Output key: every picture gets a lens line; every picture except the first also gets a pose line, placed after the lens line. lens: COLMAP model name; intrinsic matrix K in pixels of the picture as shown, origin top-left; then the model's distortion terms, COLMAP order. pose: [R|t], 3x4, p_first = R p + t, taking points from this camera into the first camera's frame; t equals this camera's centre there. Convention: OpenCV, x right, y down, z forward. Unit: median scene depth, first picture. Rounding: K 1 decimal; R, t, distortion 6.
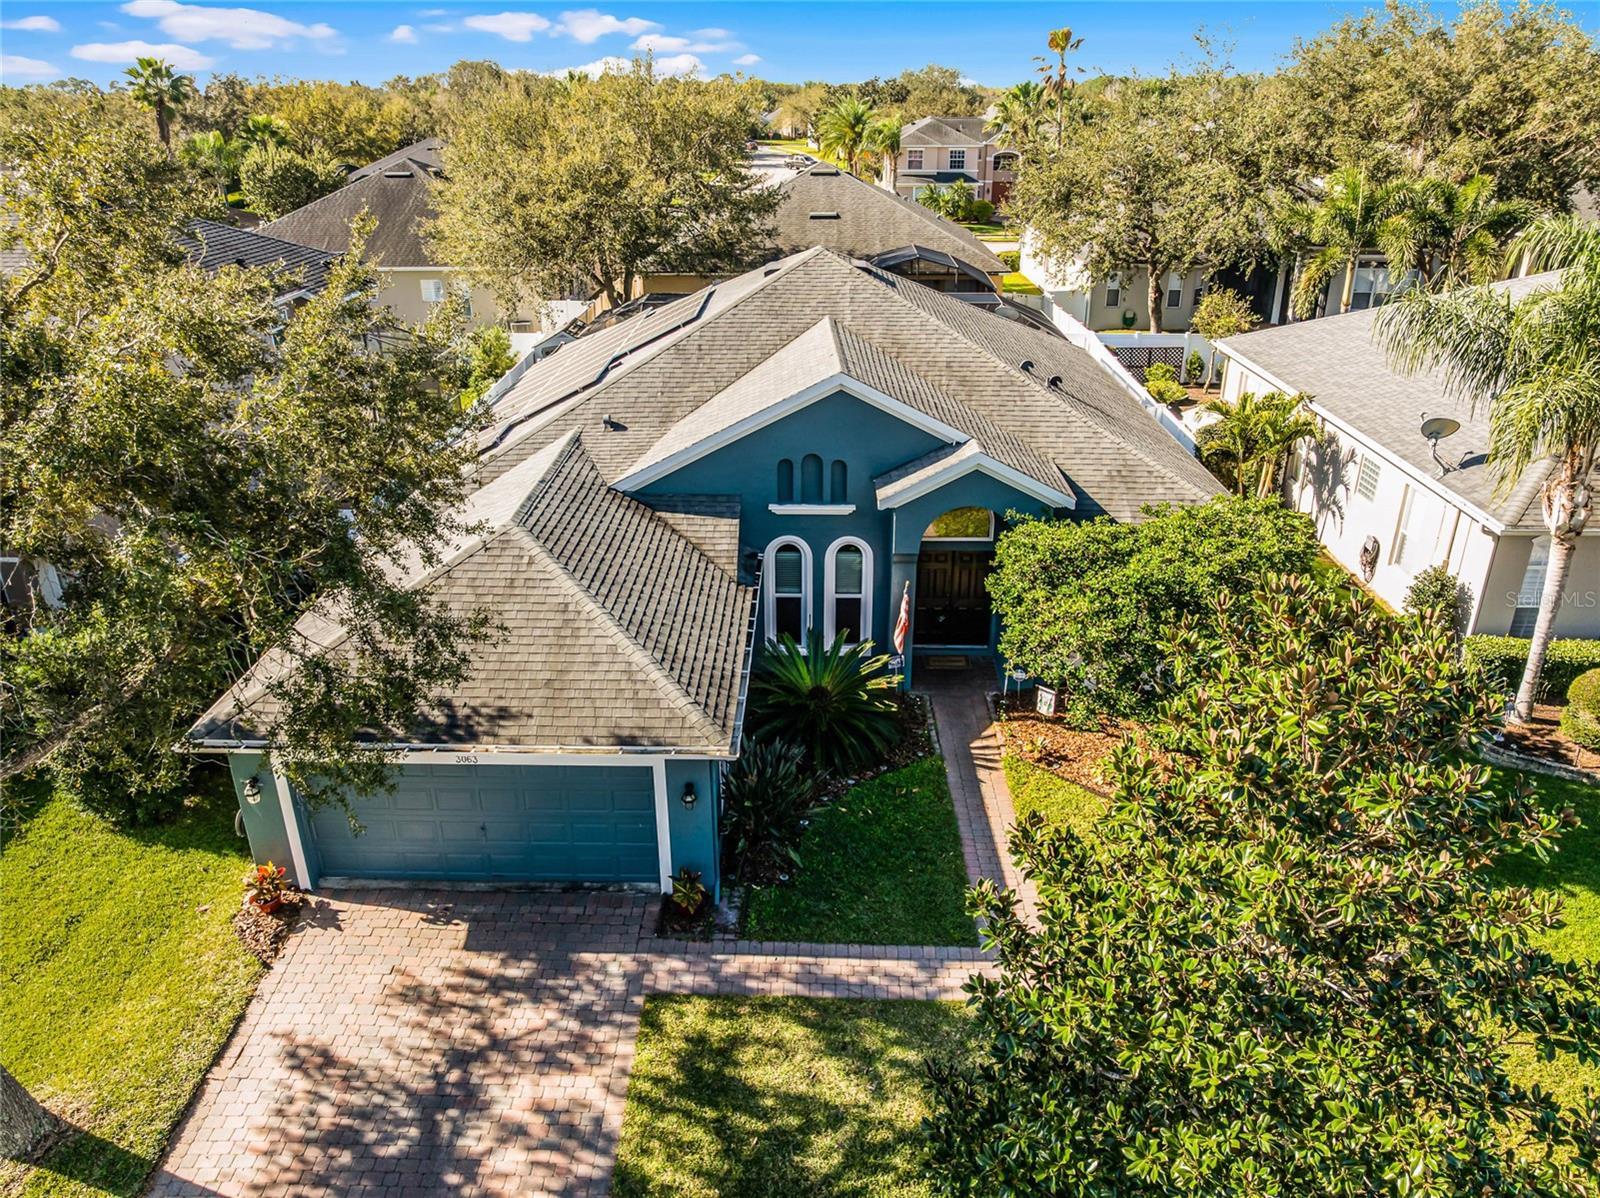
lens RADIAL K [[1127.4, 0, 800.0], [0, 1127.4, 599.0], [0, 0, 1]] dist [-0.033342, -0.001735]
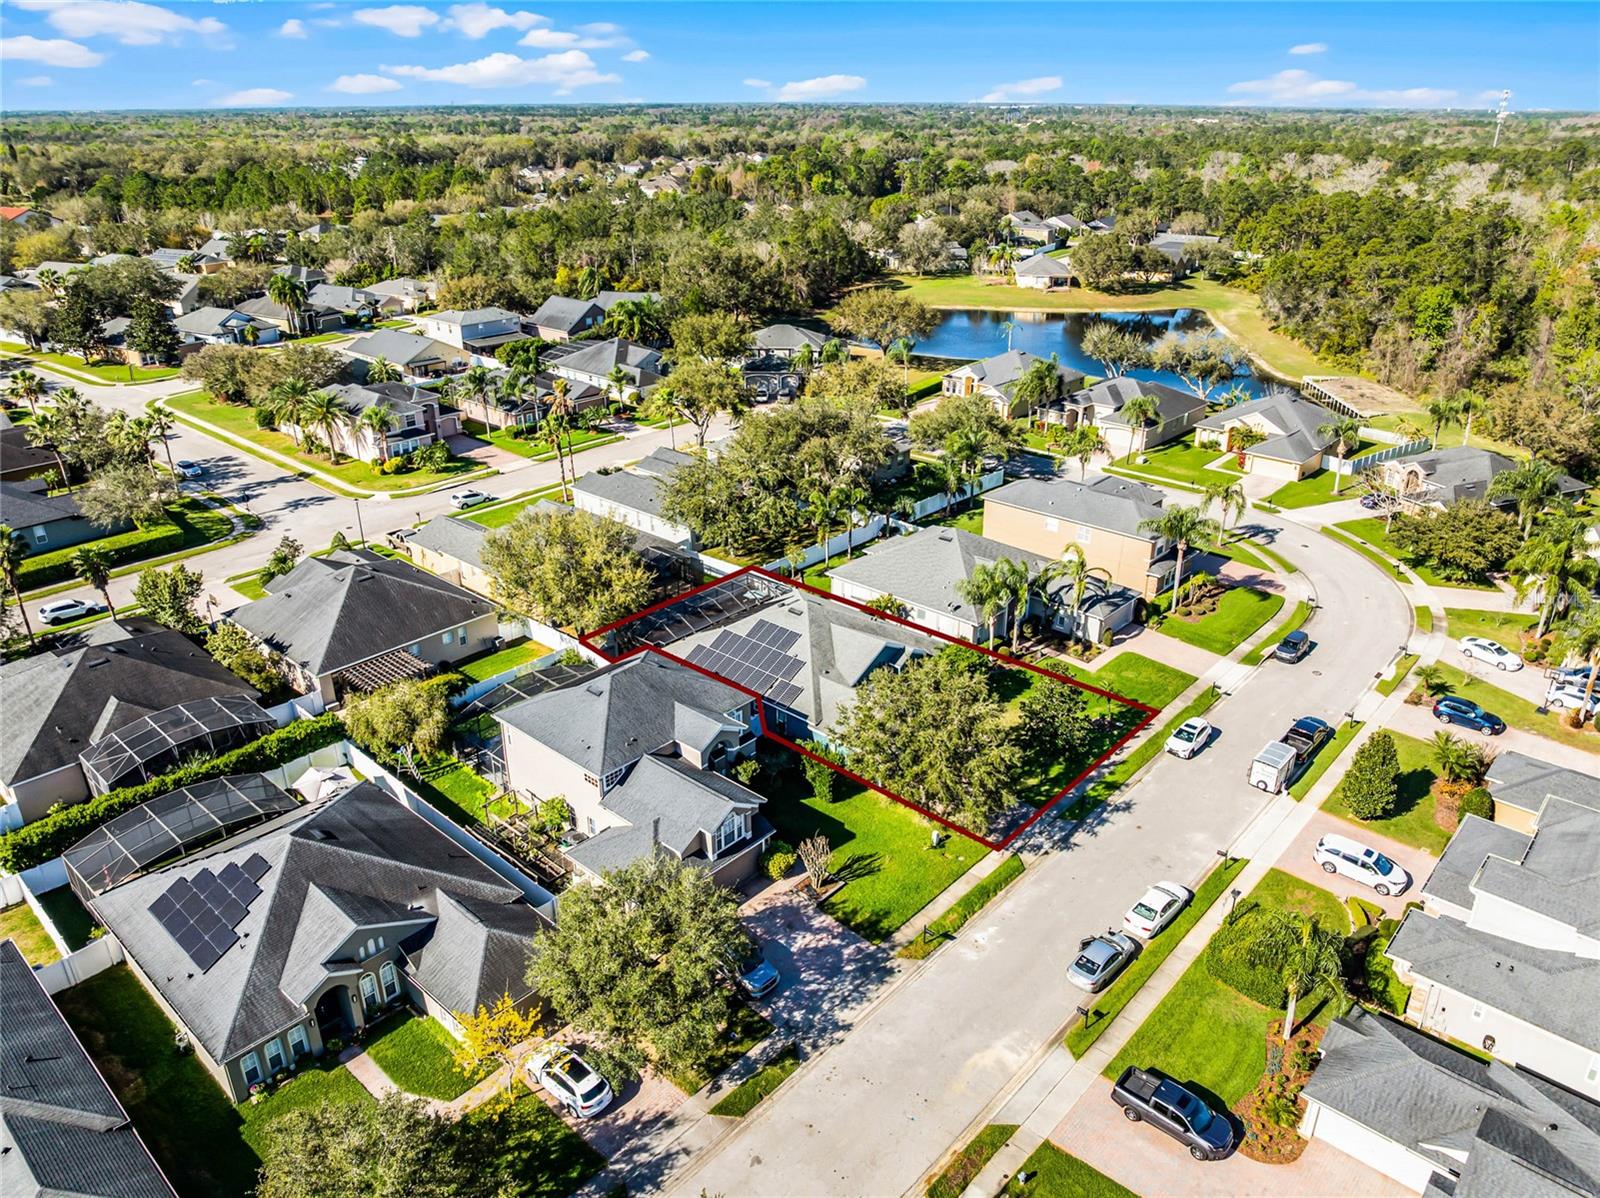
lens RADIAL K [[1127.4, 0, 800.0], [0, 1127.4, 599.0], [0, 0, 1]] dist [-0.033342, -0.001735]
pose [[0.656023, -0.305993, 0.689929, -3.061704], [0.309591, 0.942781, 0.123760, -0.980566], [-0.688322, 0.132407, 0.713219, -1.847072]]
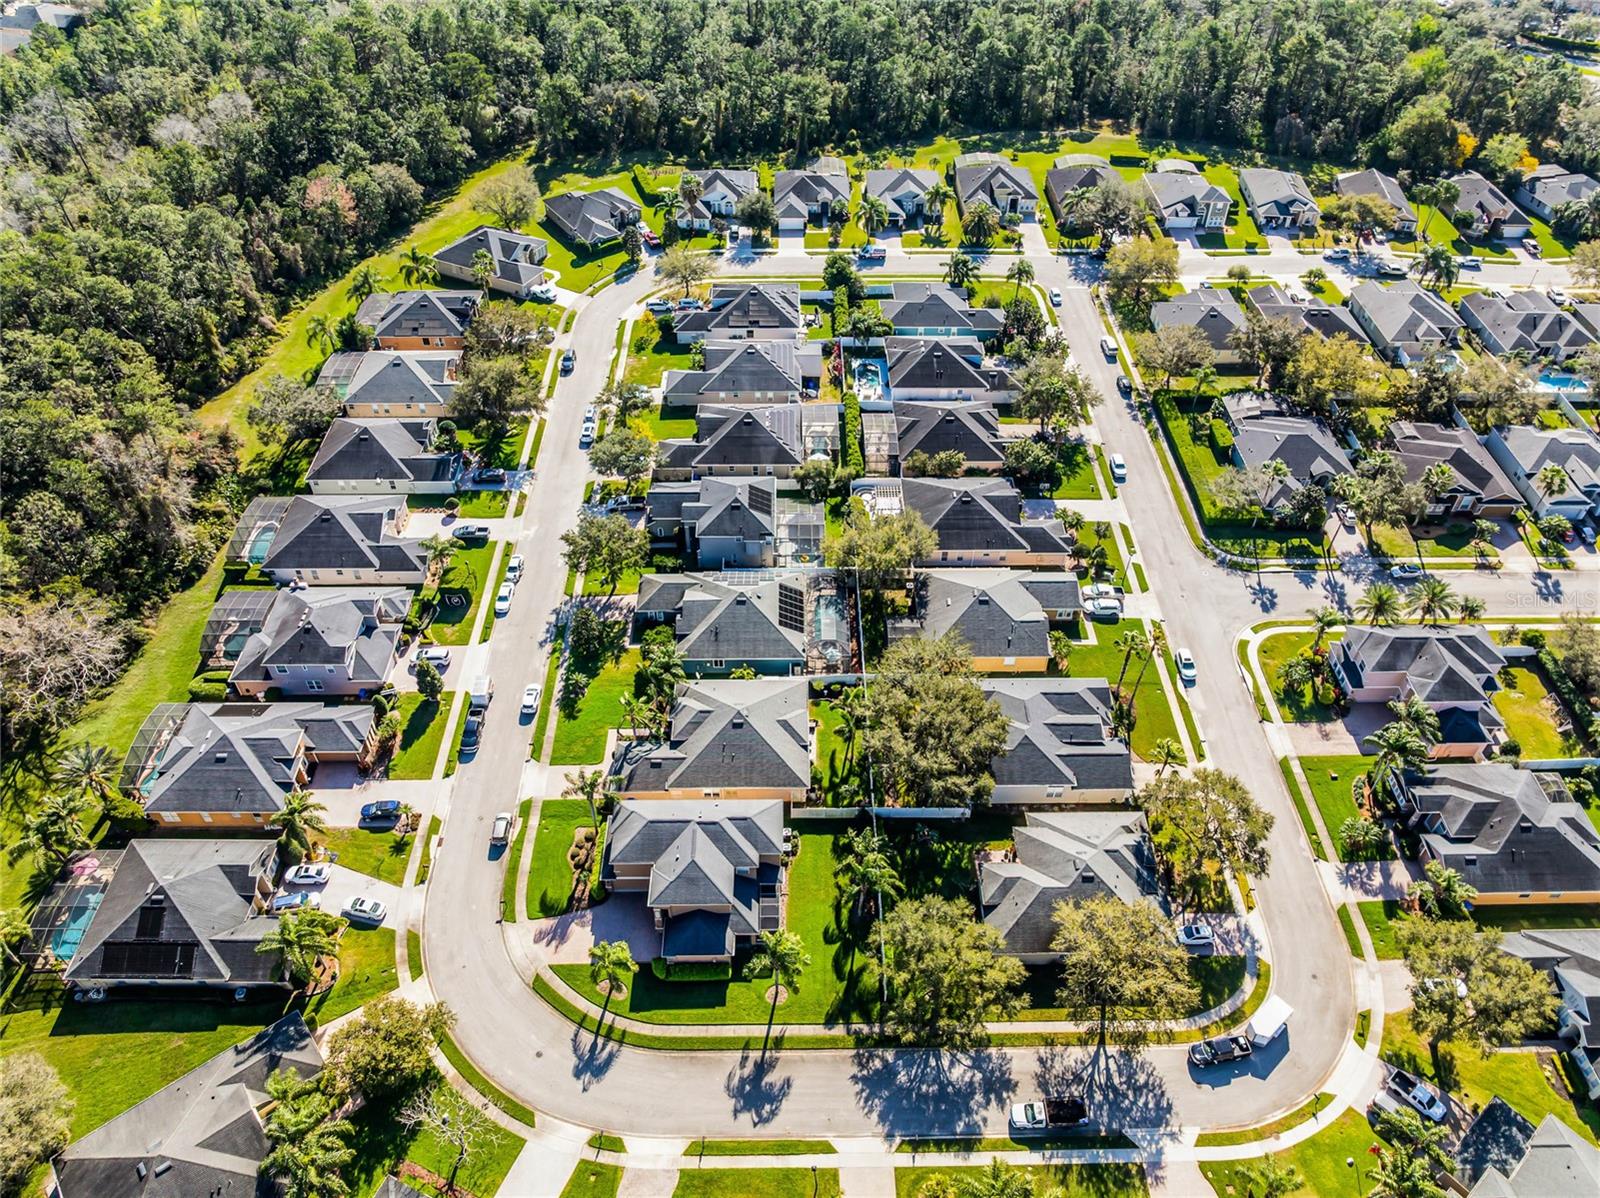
lens RADIAL K [[1127.4, 0, 800.0], [0, 1127.4, 599.0], [0, 0, 1]] dist [-0.033342, -0.001735]
pose [[0.030402, 0.695261, -0.718114, 5.491582], [-0.415499, 0.662222, 0.623556, -5.247833], [0.909085, 0.279418, 0.309013, -0.644420]]
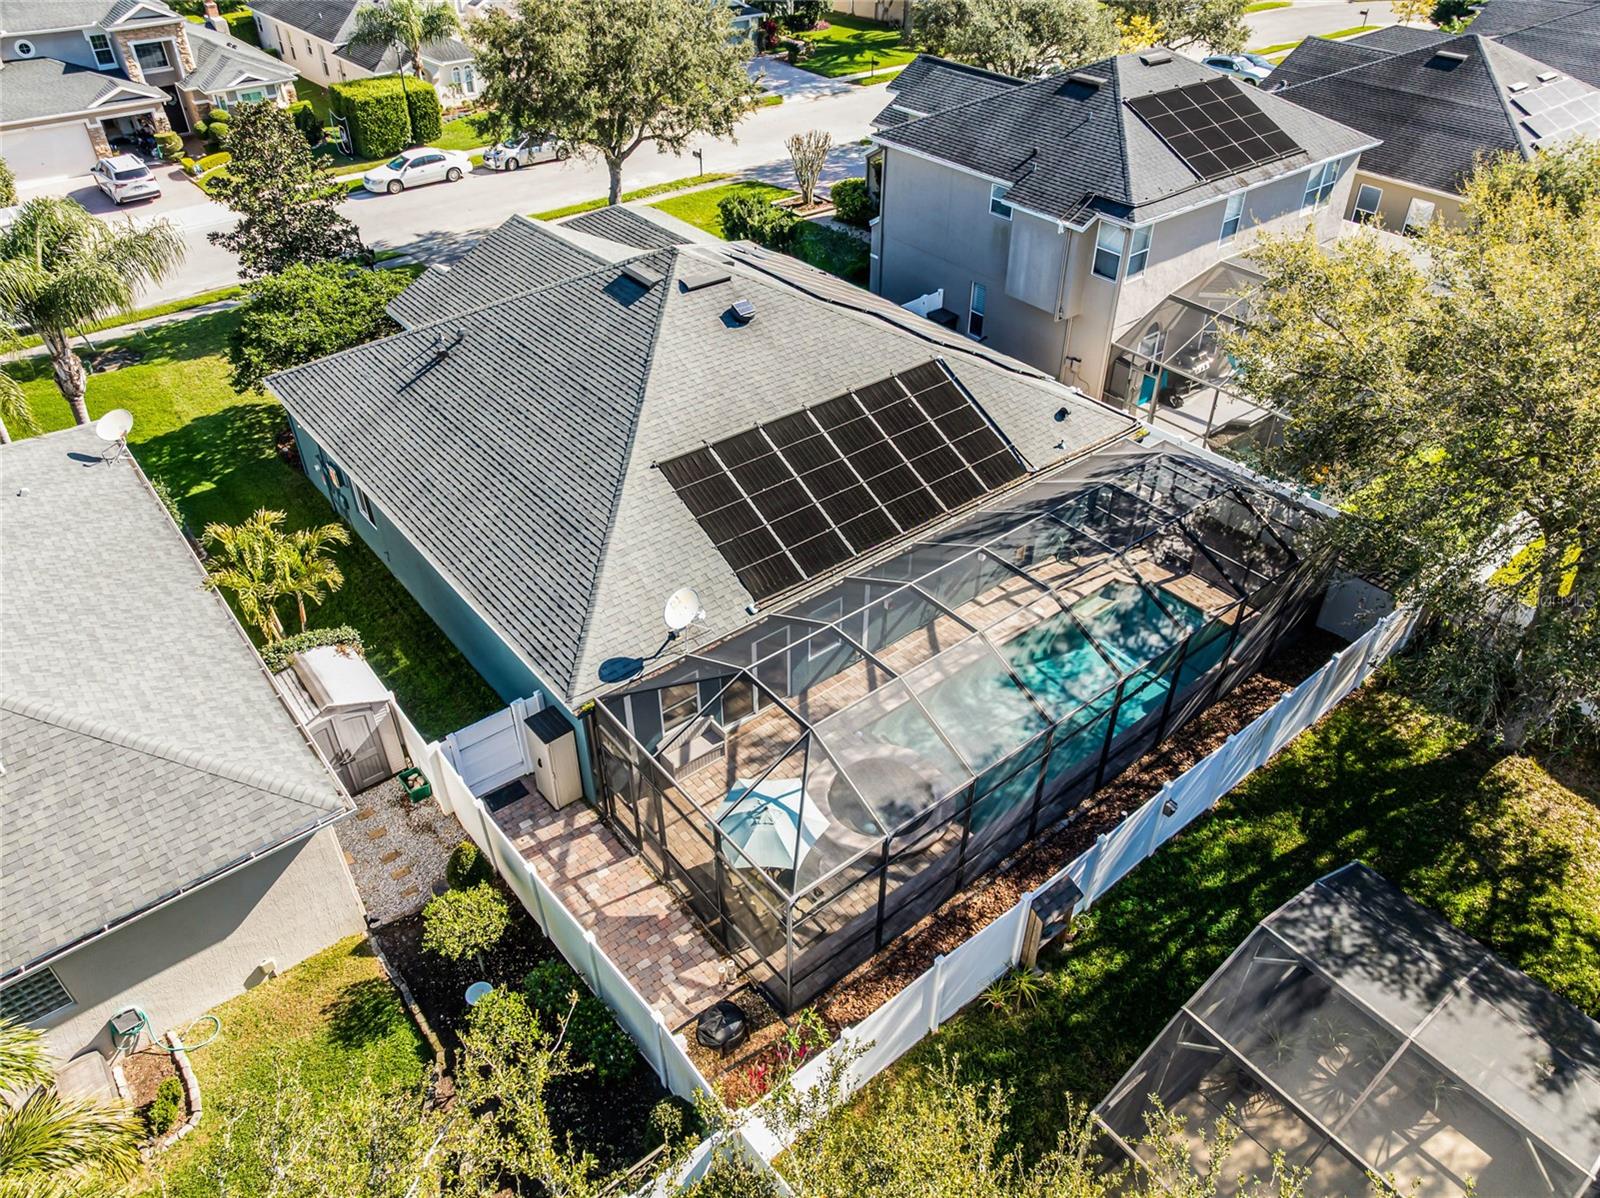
lens RADIAL K [[1127.4, 0, 800.0], [0, 1127.4, 599.0], [0, 0, 1]] dist [-0.033342, -0.001735]
pose [[-0.763376, 0.395899, -0.510413, 0.780339], [-0.264931, 0.528762, 0.806363, -1.332342], [0.589126, 0.750782, -0.298759, 2.138534]]
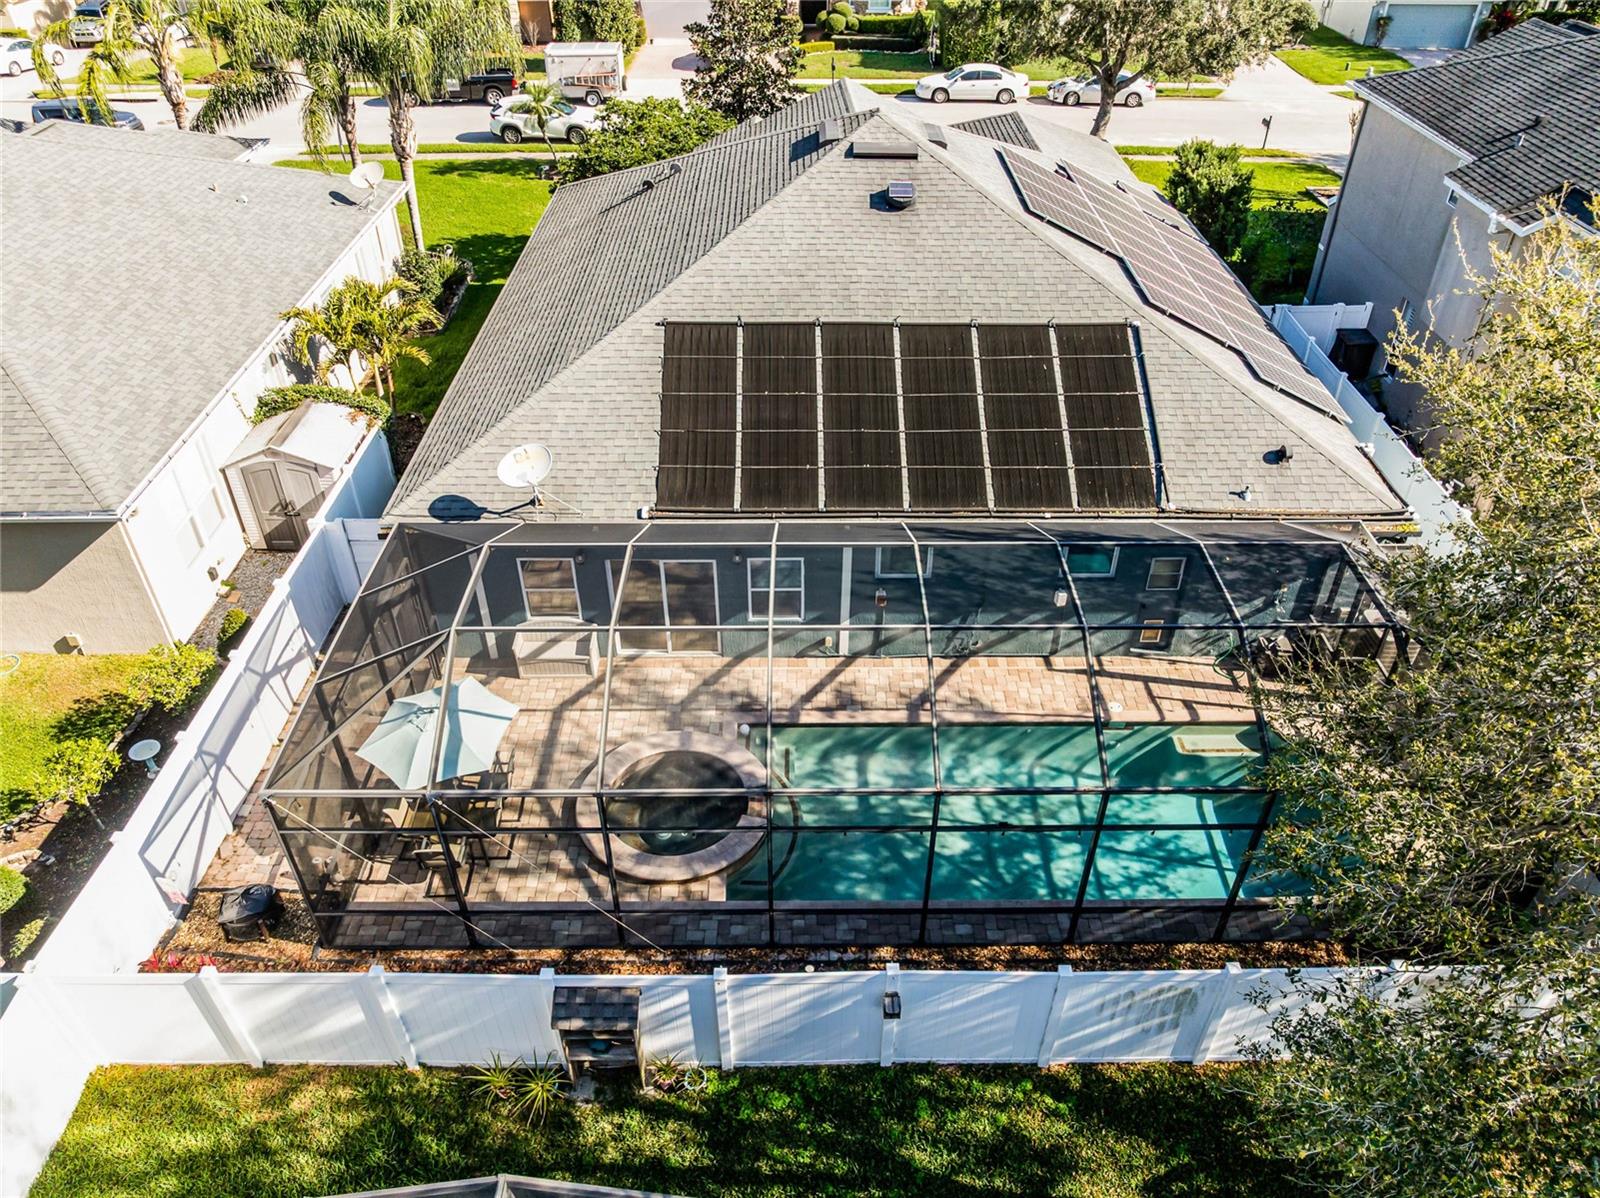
lens RADIAL K [[1132.3, 0, 800.0], [0, 1132.3, 599.0], [0, 0, 1]] dist [-0.058885, 0.032794]
pose [[-0.999663, 0.018420, -0.018268, 0.137716], [-0.007411, 0.472088, 0.881520, -1.164992], [0.024862, 0.881359, -0.471793, 2.268978]]
